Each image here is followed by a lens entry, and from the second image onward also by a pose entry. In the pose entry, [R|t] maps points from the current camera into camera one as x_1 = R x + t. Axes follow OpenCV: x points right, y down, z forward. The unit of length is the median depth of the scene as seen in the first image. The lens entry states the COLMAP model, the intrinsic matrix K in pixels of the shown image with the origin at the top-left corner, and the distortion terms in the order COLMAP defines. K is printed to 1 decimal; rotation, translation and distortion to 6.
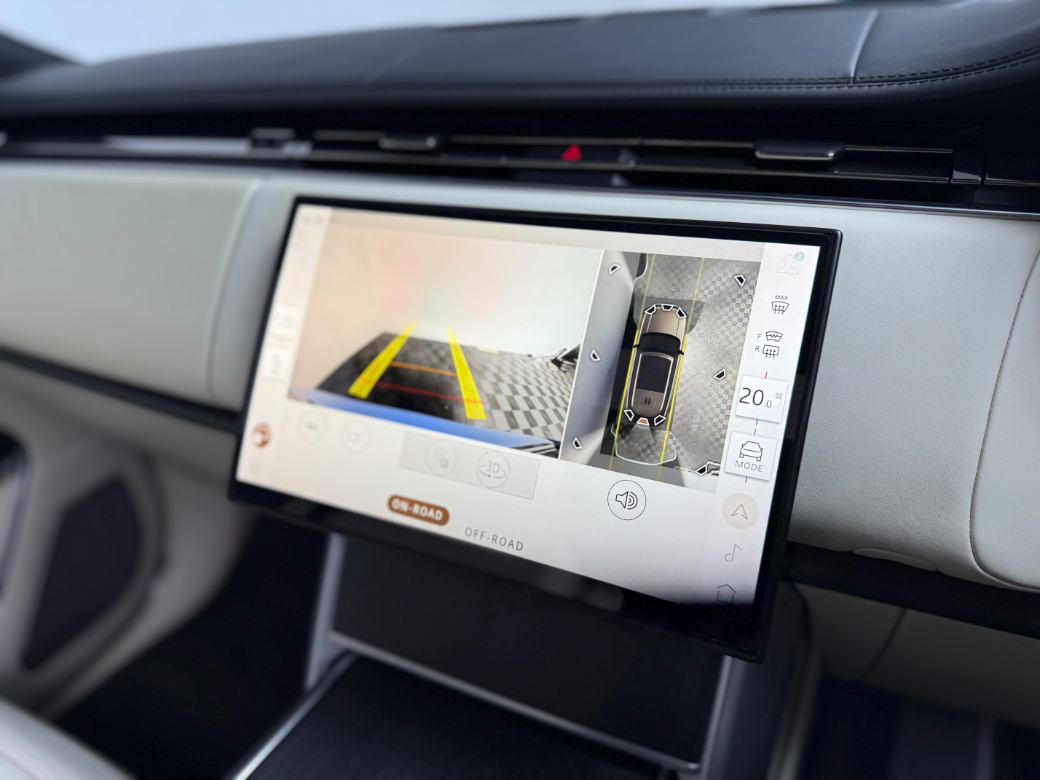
lens RADIAL K [[743.0, 0, 520.0], [0, 743.0, 390.0], [0, 0, 1]] dist [-0.011136, 0.005034]
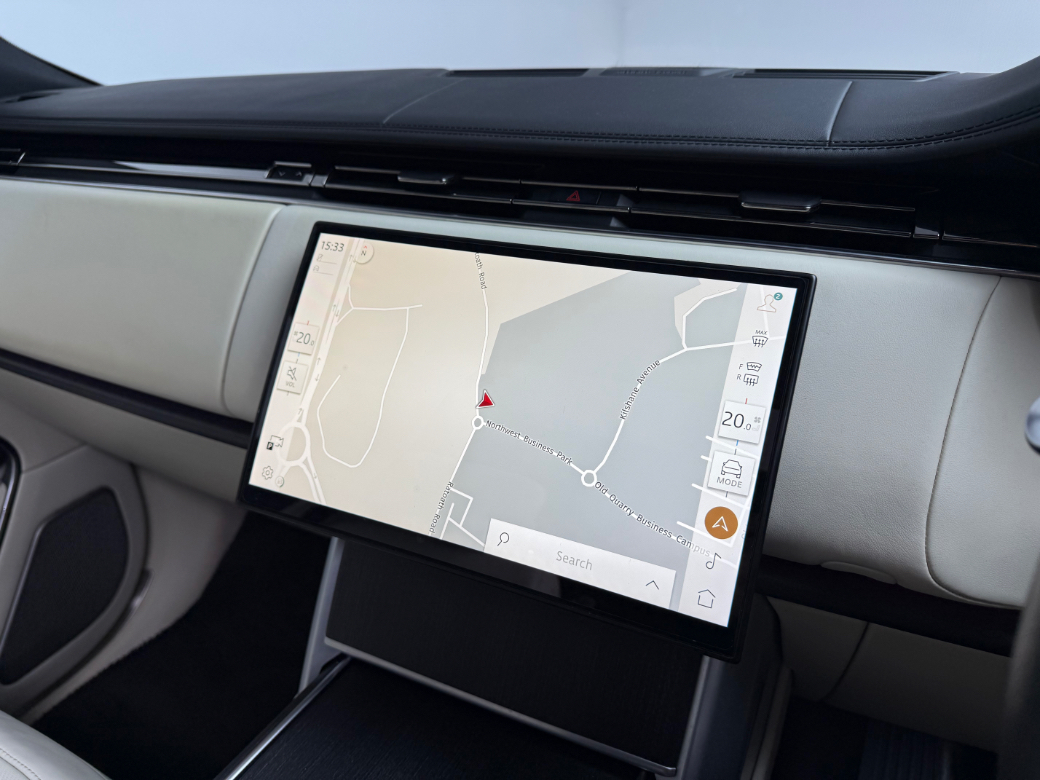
lens RADIAL K [[740.3, 0, 520.0], [0, 740.3, 390.0], [0, 0, 1]] dist [0.003979, -0.006316]
pose [[0.998772, 0.038421, 0.031265, -0.039357], [-0.036850, 0.998101, -0.049357, 0.028487], [-0.033102, 0.048144, 0.998292, -0.089691]]
